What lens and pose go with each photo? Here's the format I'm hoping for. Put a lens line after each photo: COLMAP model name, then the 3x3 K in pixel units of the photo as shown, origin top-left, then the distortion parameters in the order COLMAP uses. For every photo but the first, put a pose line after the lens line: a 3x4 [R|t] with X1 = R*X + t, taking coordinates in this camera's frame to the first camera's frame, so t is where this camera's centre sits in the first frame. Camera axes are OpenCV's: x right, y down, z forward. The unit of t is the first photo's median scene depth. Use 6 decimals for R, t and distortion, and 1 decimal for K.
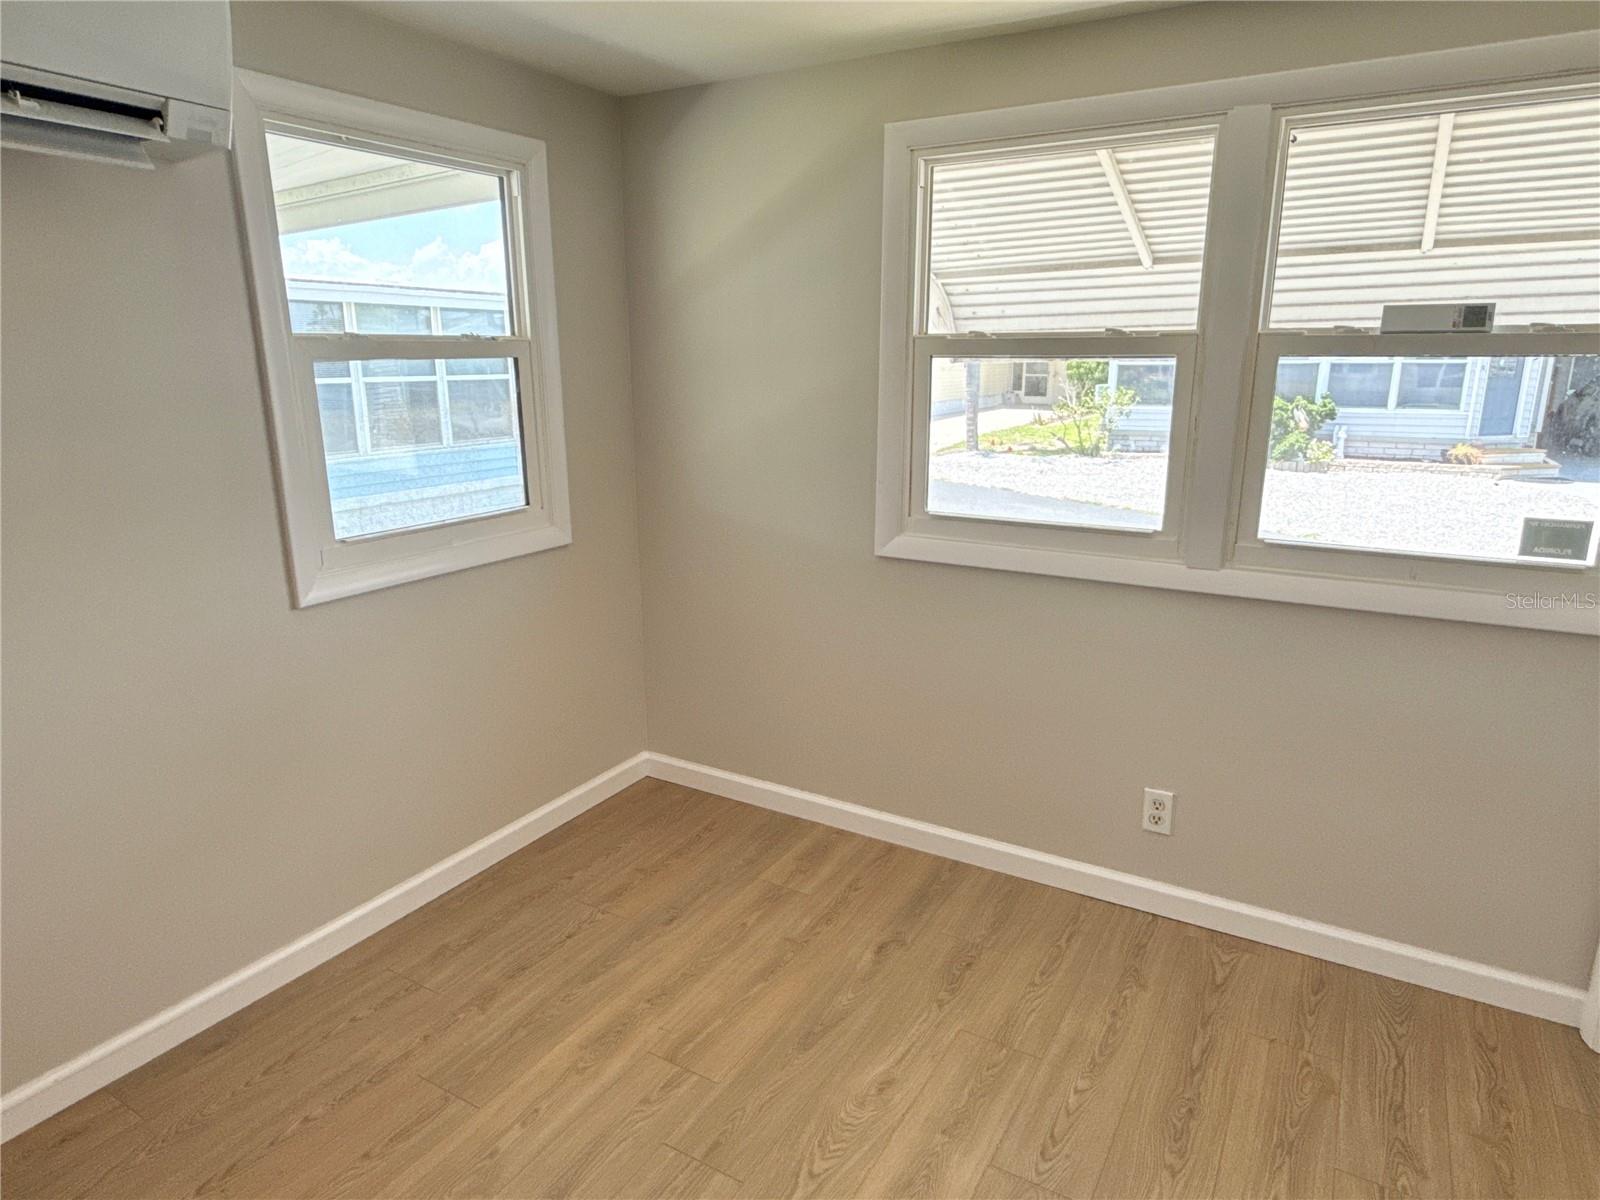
lens RADIAL K [[967.5, 0, 800.0], [0, 967.5, 600.0], [0, 0, 1]] dist [-0.003214, -0.000263]
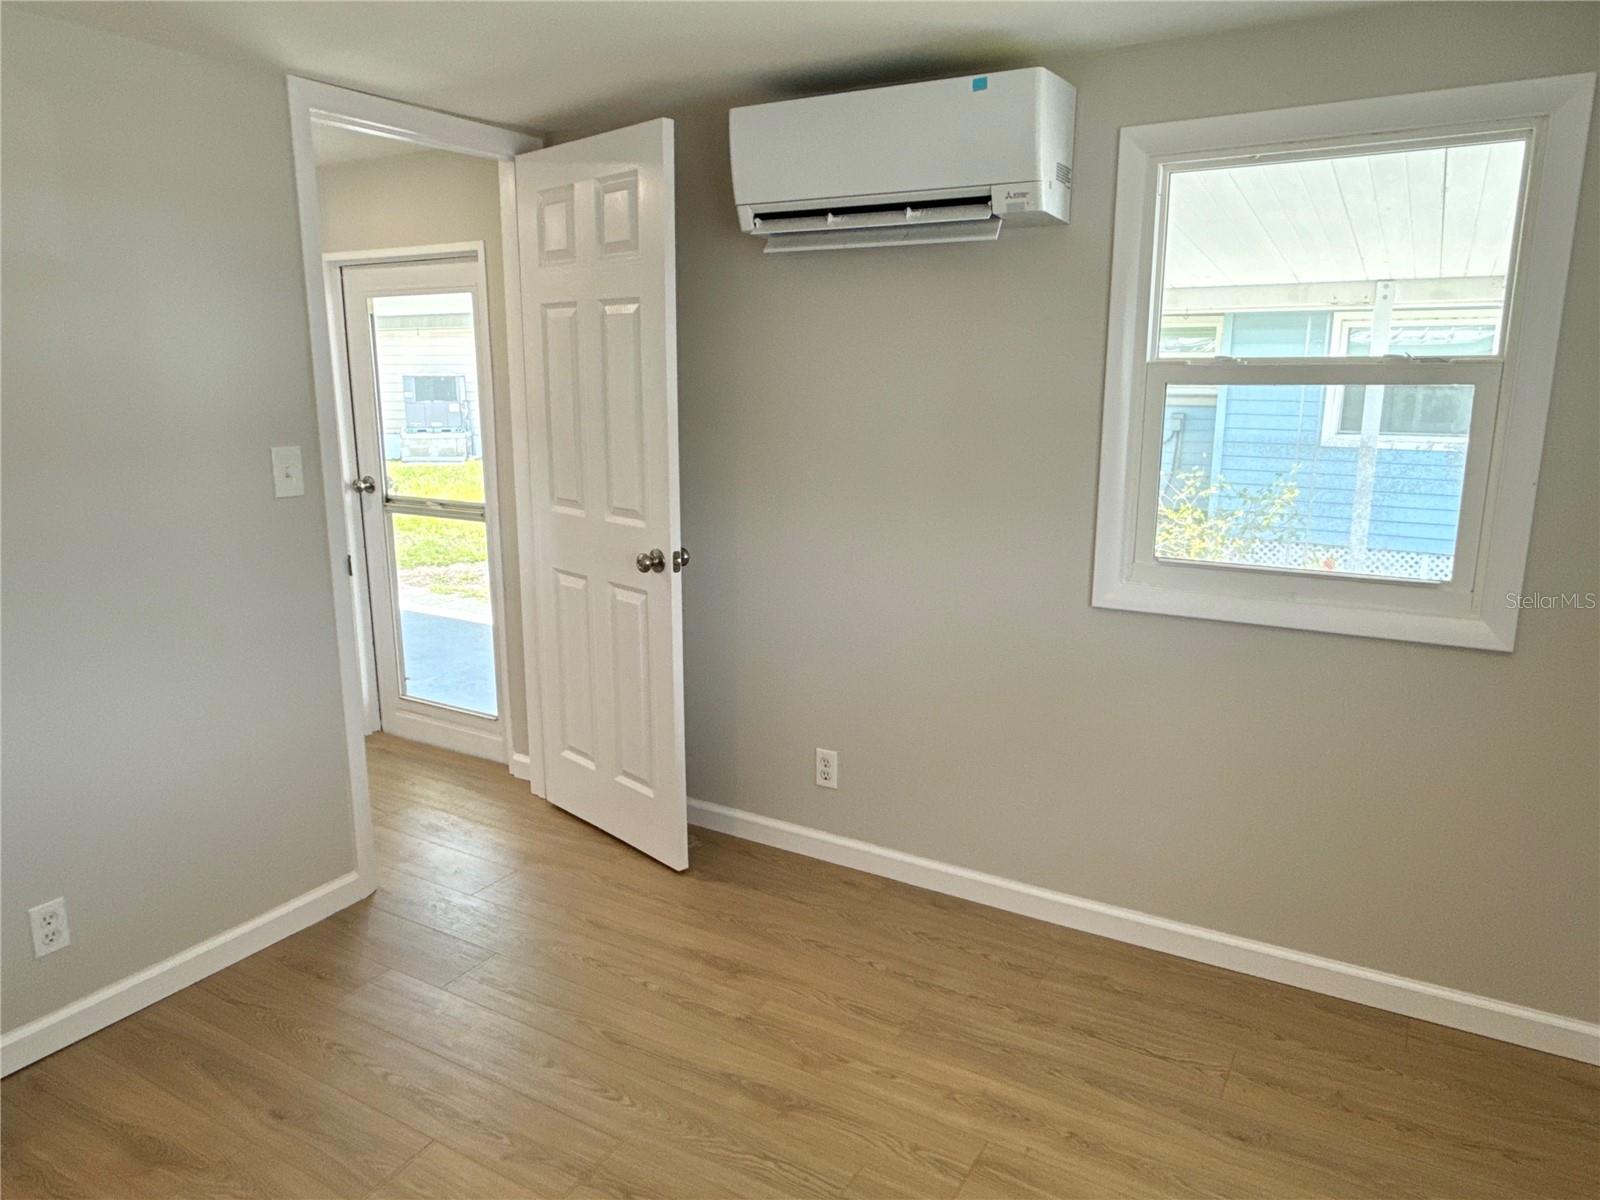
lens RADIAL K [[1064.0, 0, 800.0], [0, 1064.0, 600.0], [0, 0, 1]] dist [-0.001306, -0.000234]
pose [[-0.005261, 0.214787, -0.976647, 0.663478], [-0.245798, 0.946419, 0.209463, -0.169388], [0.969307, 0.241160, 0.047815, 0.614010]]
